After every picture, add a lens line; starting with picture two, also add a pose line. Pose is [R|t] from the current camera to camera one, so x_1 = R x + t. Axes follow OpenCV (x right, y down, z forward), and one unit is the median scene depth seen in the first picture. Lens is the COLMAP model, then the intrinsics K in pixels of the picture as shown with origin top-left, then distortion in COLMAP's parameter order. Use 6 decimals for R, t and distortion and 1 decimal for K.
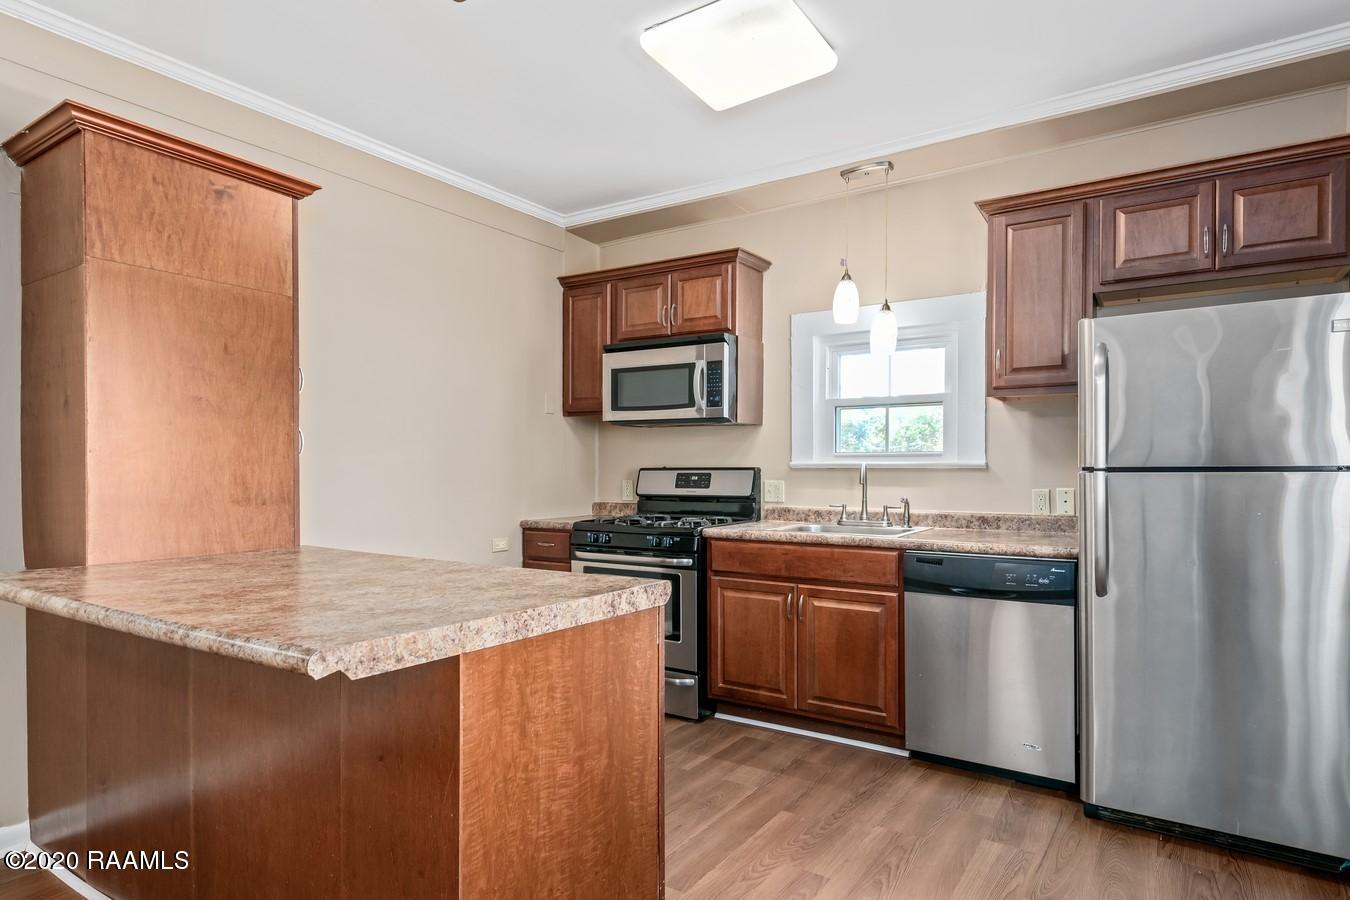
lens RADIAL K [[762.4, 0, 677.1], [0, 762.4, 471.8], [0, 0, 1]] dist [0.015600, -0.002051]
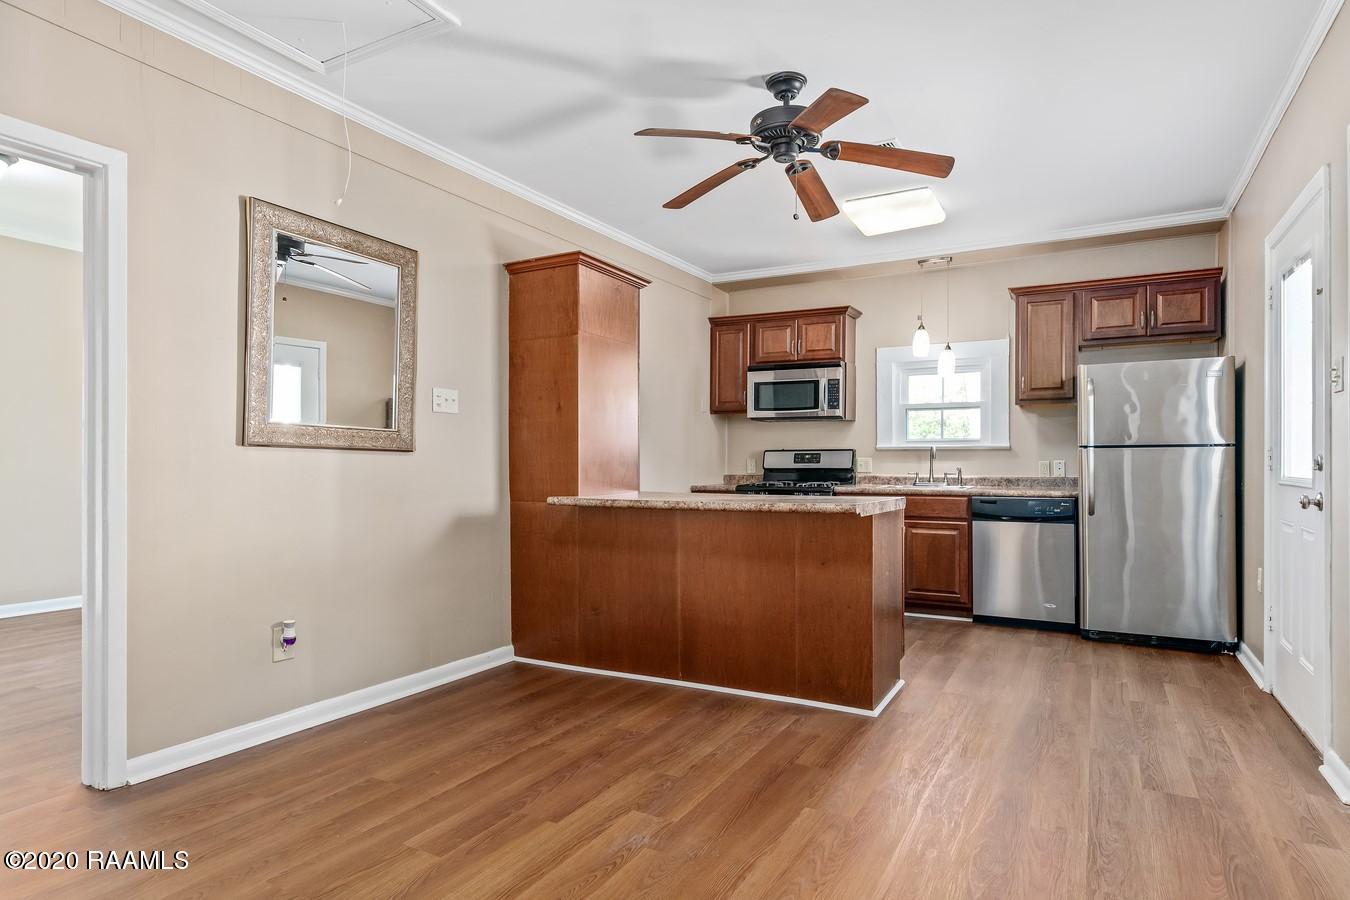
lens RADIAL K [[762.4, 0, 674.8], [0, 762.4, 454.4], [0, 0, 1]] dist [0.015600, -0.002051]
pose [[0.996441, 0.000750, 0.084286, -0.427640], [0.000394, 0.999908, -0.013548, 0.028739], [-0.084289, 0.013533, 0.996349, -0.534225]]
